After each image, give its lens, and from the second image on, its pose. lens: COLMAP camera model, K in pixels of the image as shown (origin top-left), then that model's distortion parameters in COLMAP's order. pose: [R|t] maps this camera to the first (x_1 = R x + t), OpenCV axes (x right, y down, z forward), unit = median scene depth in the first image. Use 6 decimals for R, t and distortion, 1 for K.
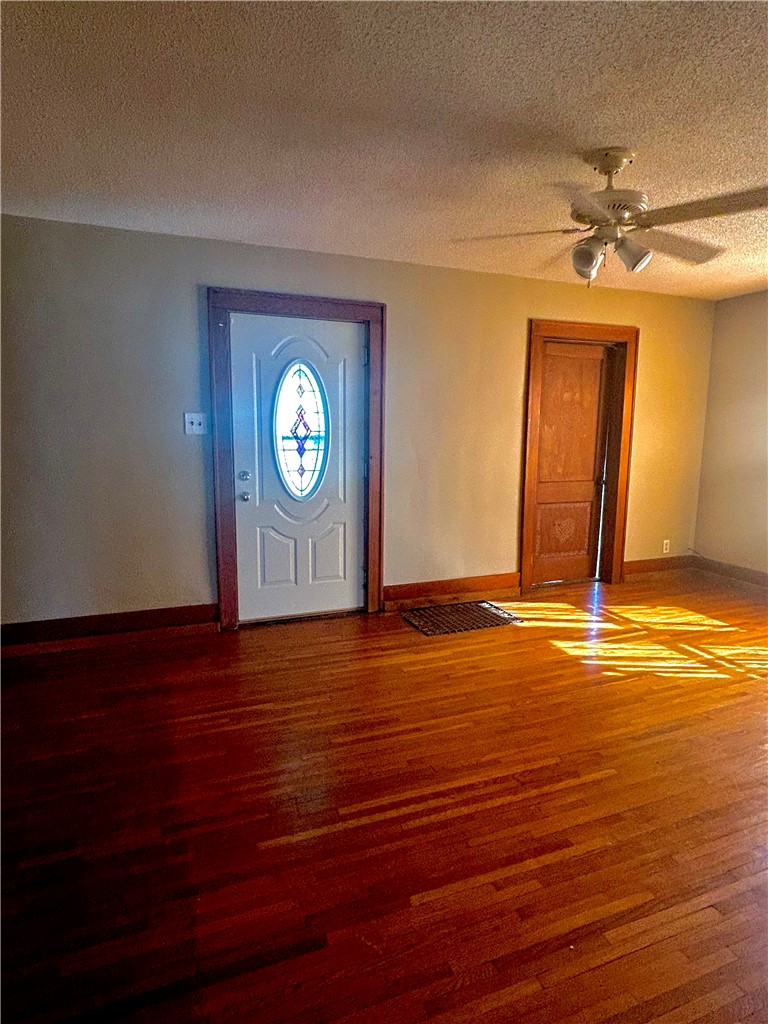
lens RADIAL K [[590.5, 0, 384.0], [0, 590.5, 512.0], [0, 0, 1]] dist [0.002501, 0.000205]
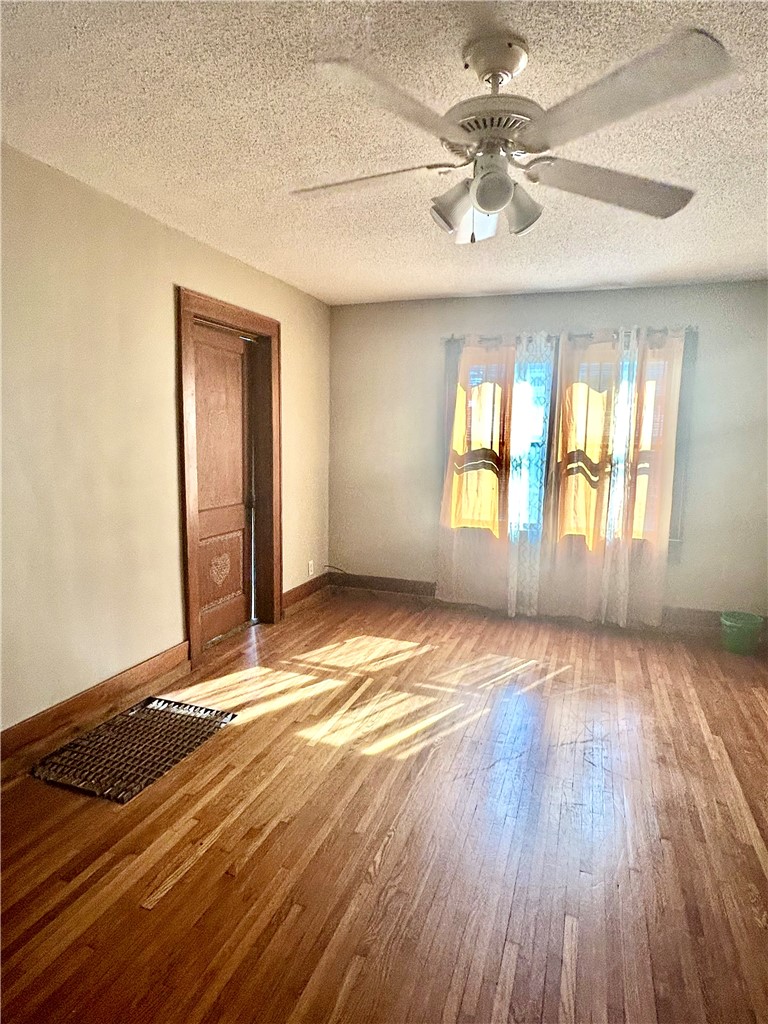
lens RADIAL K [[590.5, 0, 384.0], [0, 590.5, 512.0], [0, 0, 1]] dist [0.002501, 0.000205]
pose [[0.664896, -0.095796, 0.740767, -0.137543], [0.100666, 0.994186, 0.038213, -0.060619], [-0.740121, 0.049163, 0.670674, 0.357383]]
